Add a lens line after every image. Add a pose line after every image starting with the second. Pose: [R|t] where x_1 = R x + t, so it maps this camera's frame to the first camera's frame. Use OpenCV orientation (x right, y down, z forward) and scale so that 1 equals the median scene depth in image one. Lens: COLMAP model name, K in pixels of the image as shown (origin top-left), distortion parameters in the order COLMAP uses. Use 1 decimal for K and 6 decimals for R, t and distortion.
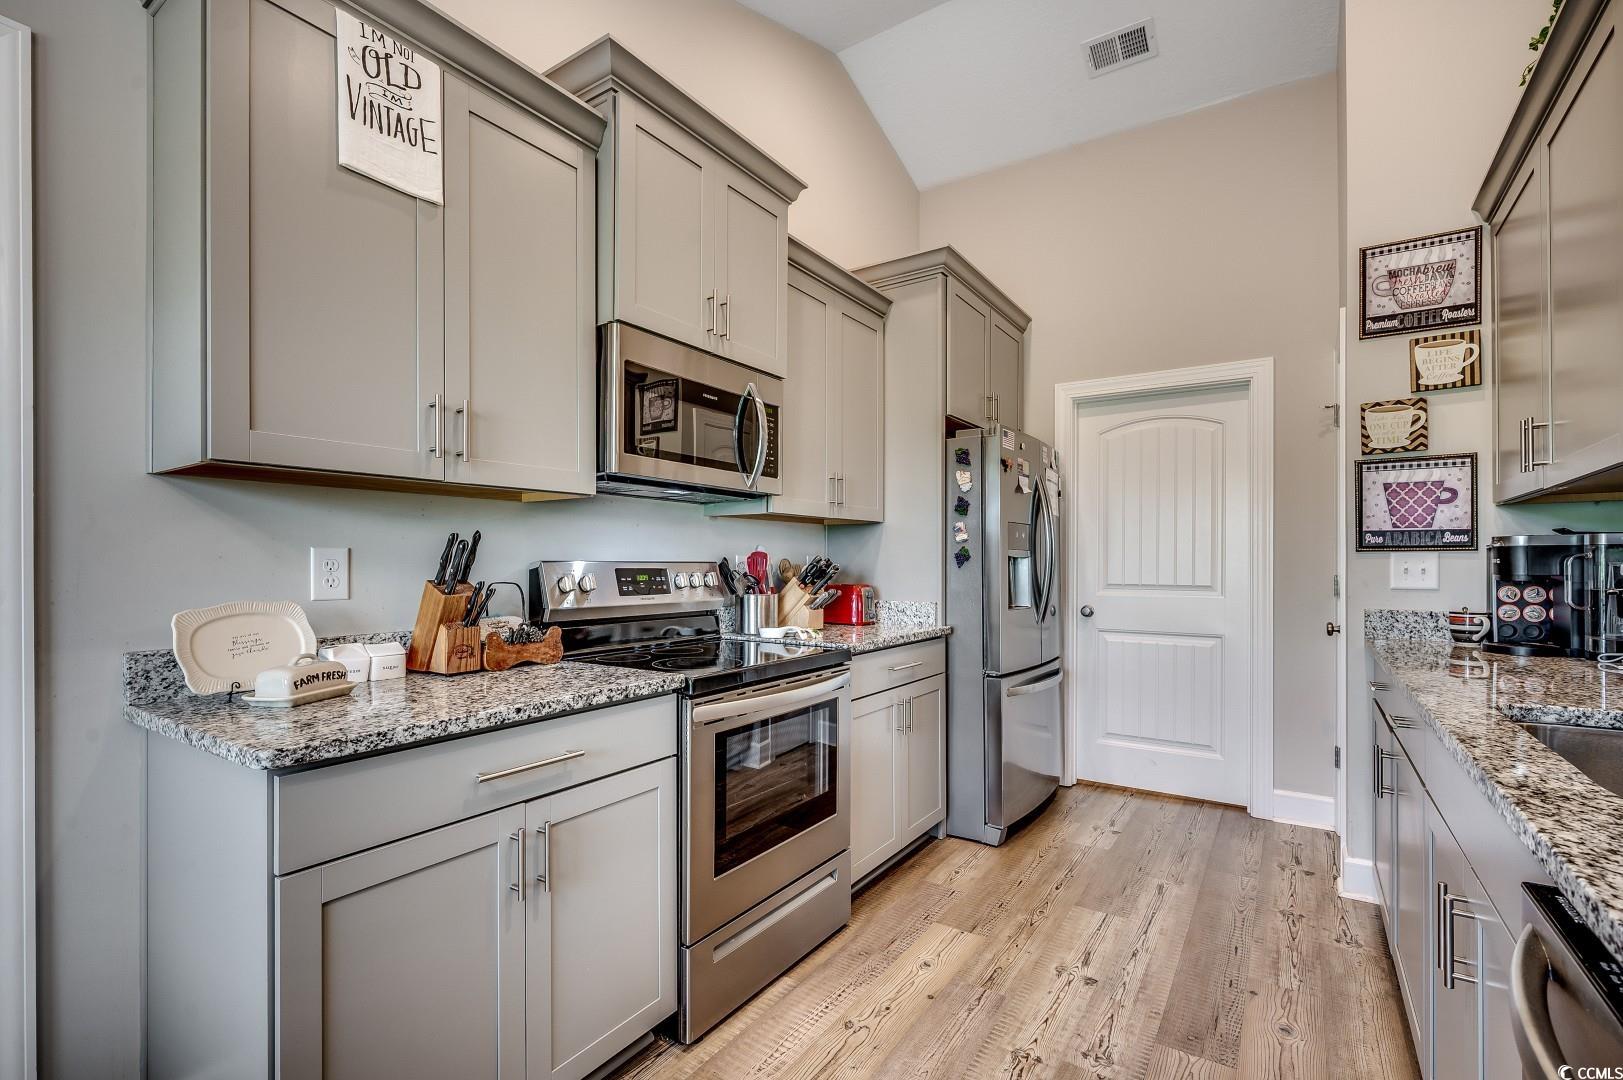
lens RADIAL K [[729.2, 0, 816.9], [0, 729.2, 563.3], [0, 0, 1]] dist [0.002220, 0.000140]
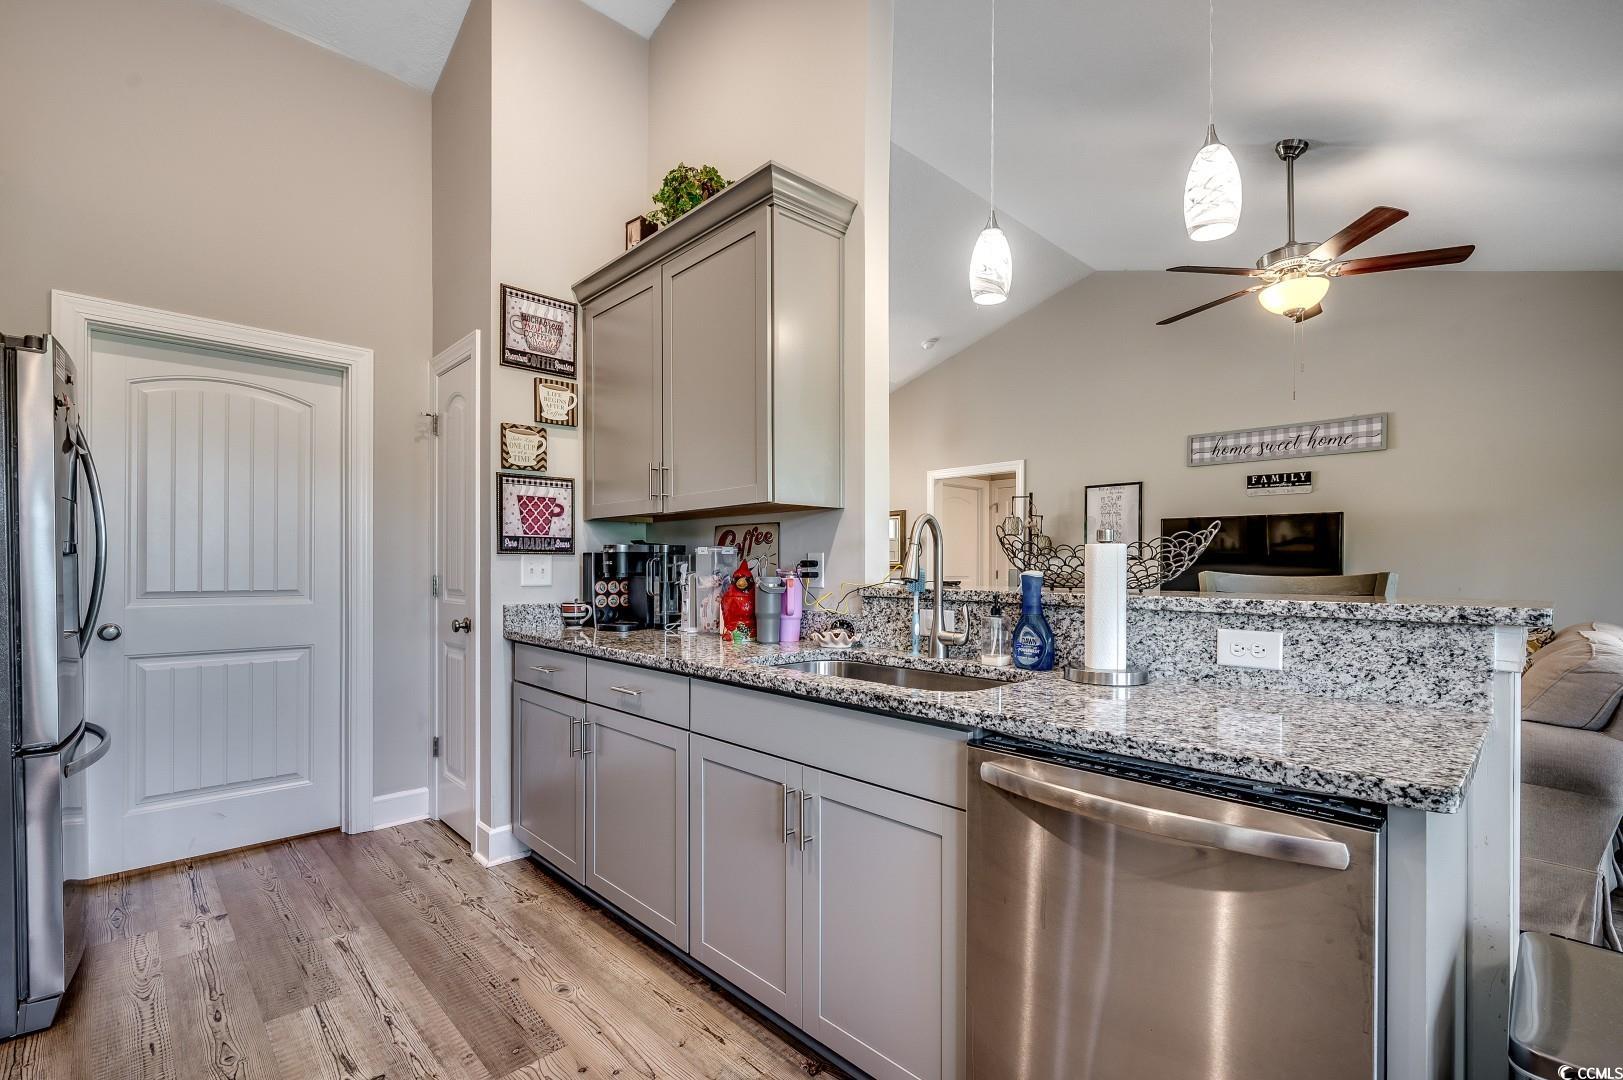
lens RADIAL K [[727.2, 0, 817.9], [0, 727.2, 570.3], [0, 0, 1]] dist [0.000935, 0.000019]
pose [[0.211677, -0.006510, 0.977318, -0.255393], [-0.001242, 0.999975, 0.006930, 0.000778], [-0.977339, -0.002680, 0.211664, 0.296245]]
